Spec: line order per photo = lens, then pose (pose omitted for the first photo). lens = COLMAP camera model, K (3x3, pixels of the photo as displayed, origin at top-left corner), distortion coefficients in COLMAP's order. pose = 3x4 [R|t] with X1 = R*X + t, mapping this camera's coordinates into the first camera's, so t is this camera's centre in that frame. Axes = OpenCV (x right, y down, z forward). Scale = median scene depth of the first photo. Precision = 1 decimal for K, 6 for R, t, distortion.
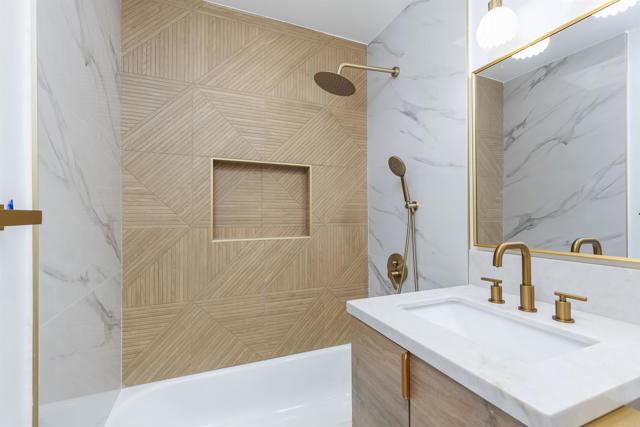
lens RADIAL K [[290.1, 0, 320.2], [0, 290.1, 214.0], [0, 0, 1]] dist [0.011023, -0.000755]
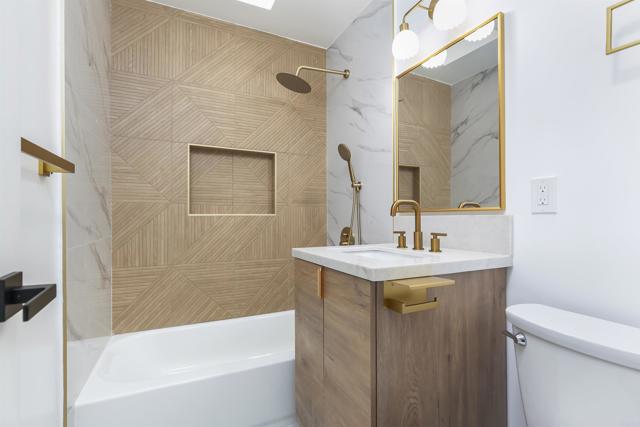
lens RADIAL K [[302.5, 0, 319.0], [0, 302.5, 218.1], [0, 0, 1]] dist [0.001619, 0.000472]
pose [[0.998890, 0.001935, 0.047060, 0.092178], [-0.002185, 0.999984, 0.005265, 0.095472], [-0.047049, -0.005362, 0.998878, -0.236689]]
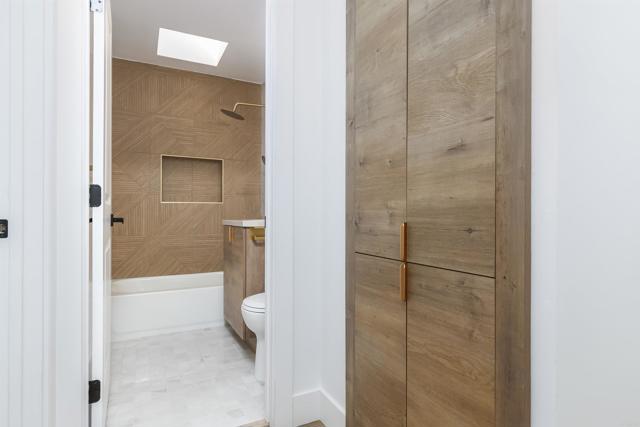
lens RADIAL K [[351.9, 0, 319.0], [0, 351.9, 211.6], [0, 0, 1]] dist [0.021278, 0.000133]
pose [[0.997413, 0.001550, 0.071873, 0.408019], [-0.001190, 0.999987, -0.005058, 0.153740], [-0.071880, 0.004959, 0.997401, -1.152099]]
